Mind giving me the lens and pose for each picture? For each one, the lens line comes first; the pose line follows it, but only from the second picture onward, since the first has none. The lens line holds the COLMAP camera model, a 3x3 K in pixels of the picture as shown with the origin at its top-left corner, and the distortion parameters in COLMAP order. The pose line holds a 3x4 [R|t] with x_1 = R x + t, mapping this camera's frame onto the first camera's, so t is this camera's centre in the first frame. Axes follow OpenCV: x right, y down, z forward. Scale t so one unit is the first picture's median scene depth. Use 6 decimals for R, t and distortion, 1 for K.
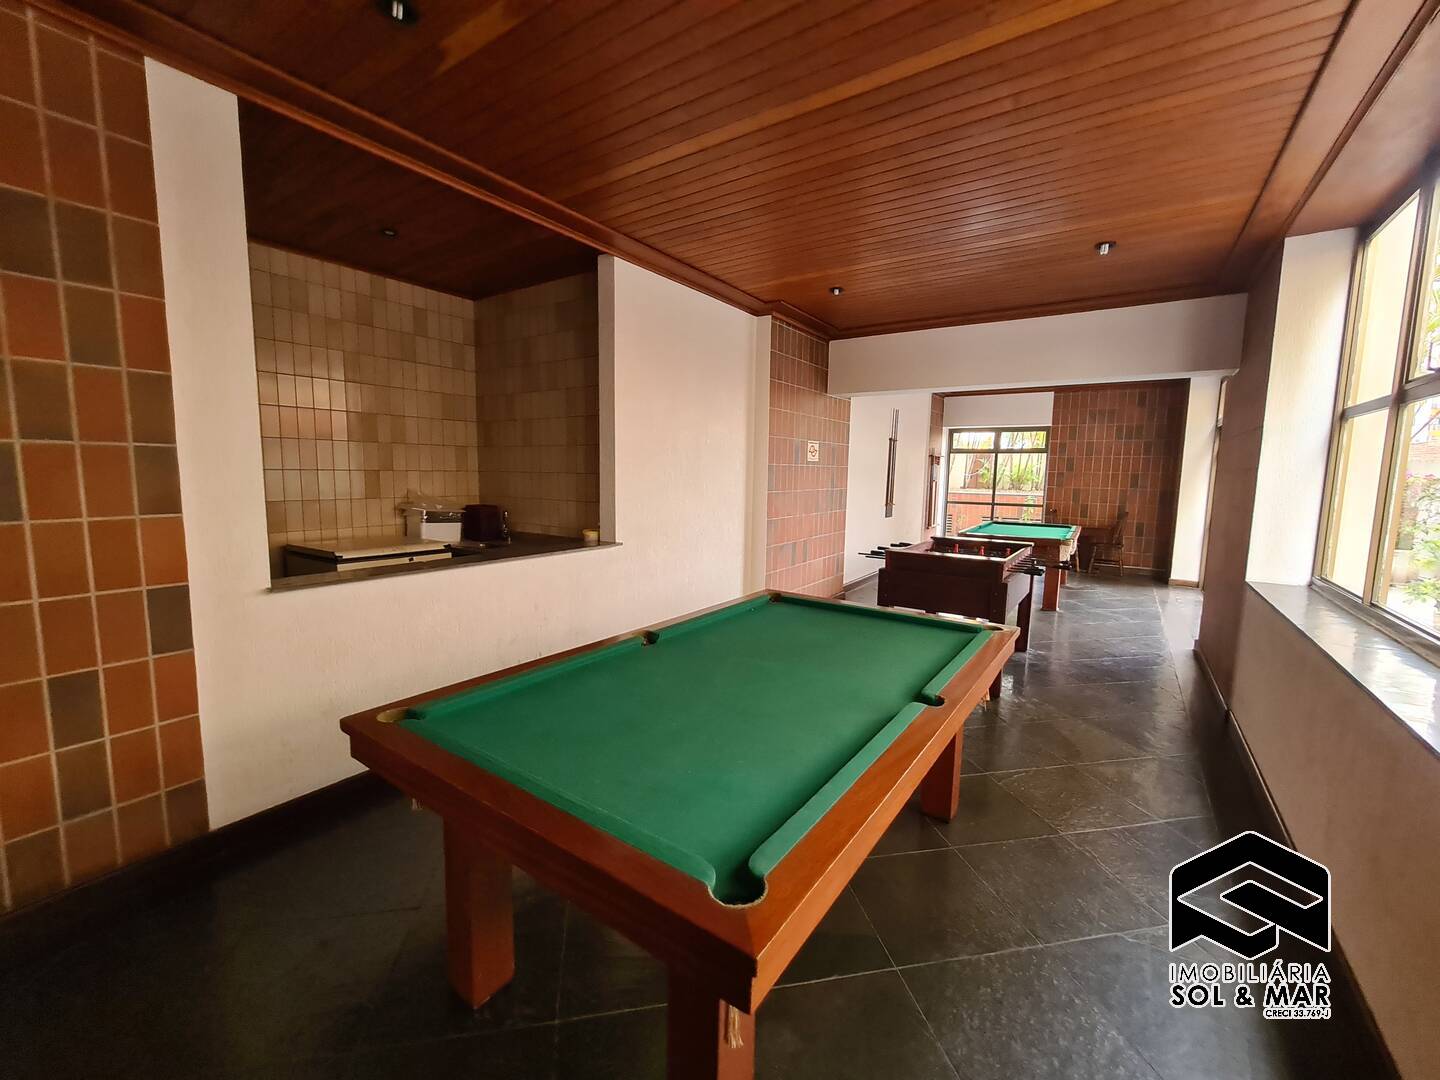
lens RADIAL K [[589.7, 0, 725.0], [0, 589.7, 537.1], [0, 0, 1]] dist [-0.002490, 0.000323]
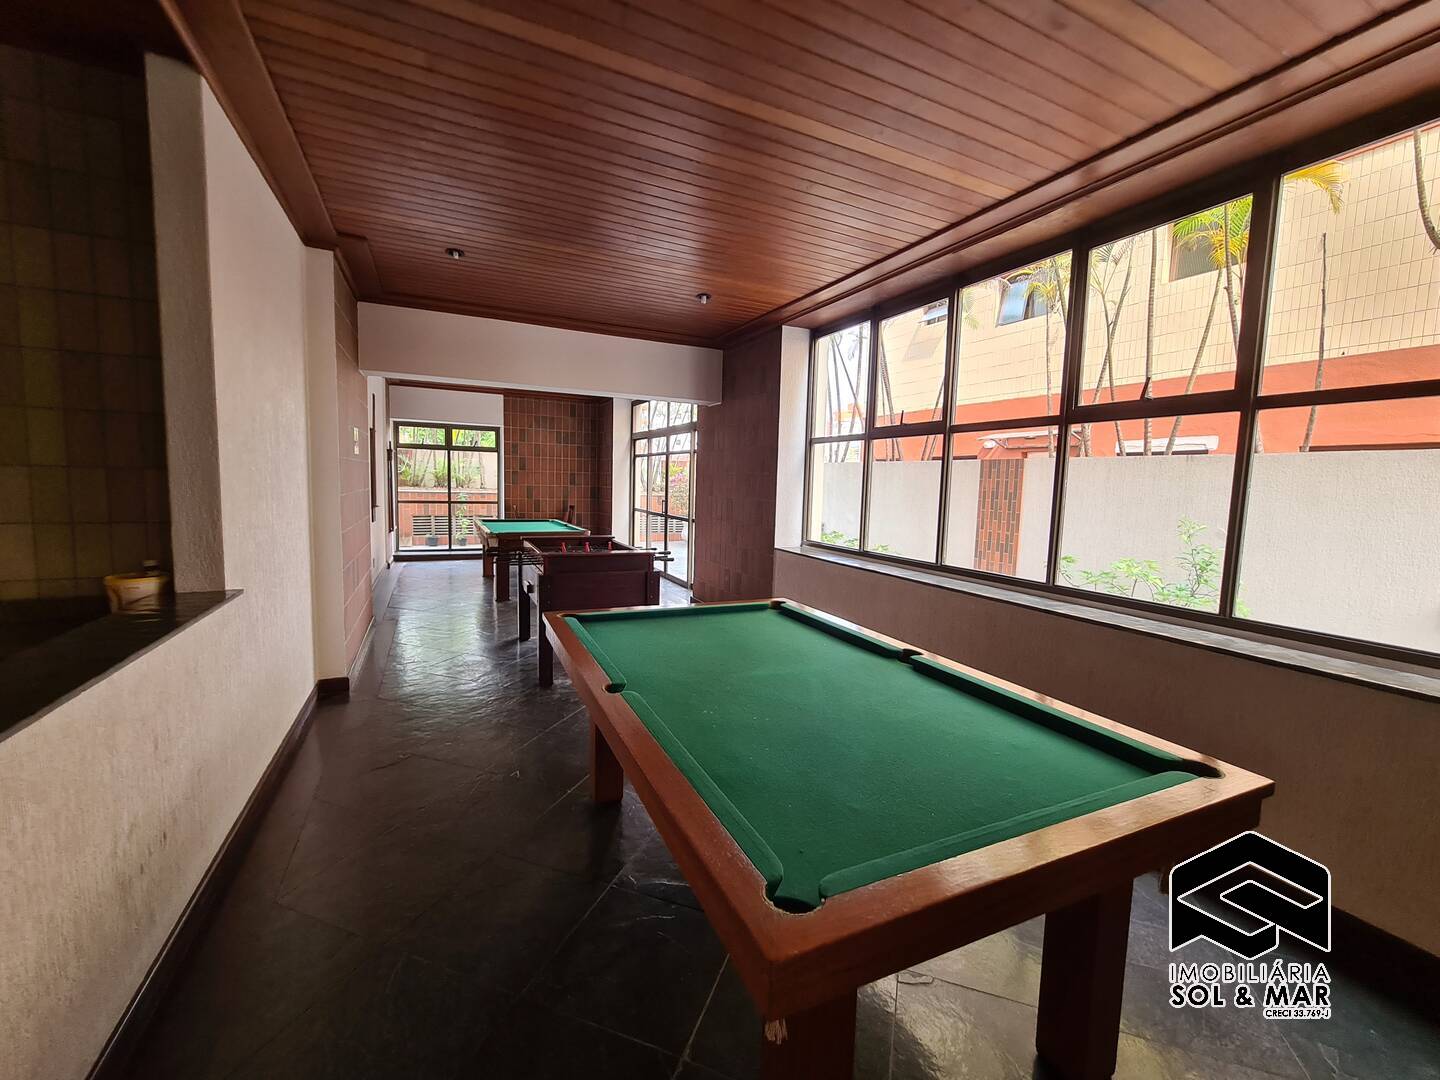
lens RADIAL K [[583.8, 0, 723.2], [0, 583.8, 569.4], [0, 0, 1]] dist [0.000059, 0.000189]
pose [[0.507308, -0.132381, 0.851536, -0.191223], [0.078048, 0.991128, 0.107585, -0.016890], [-0.858223, 0.011881, 0.513139, 0.126778]]
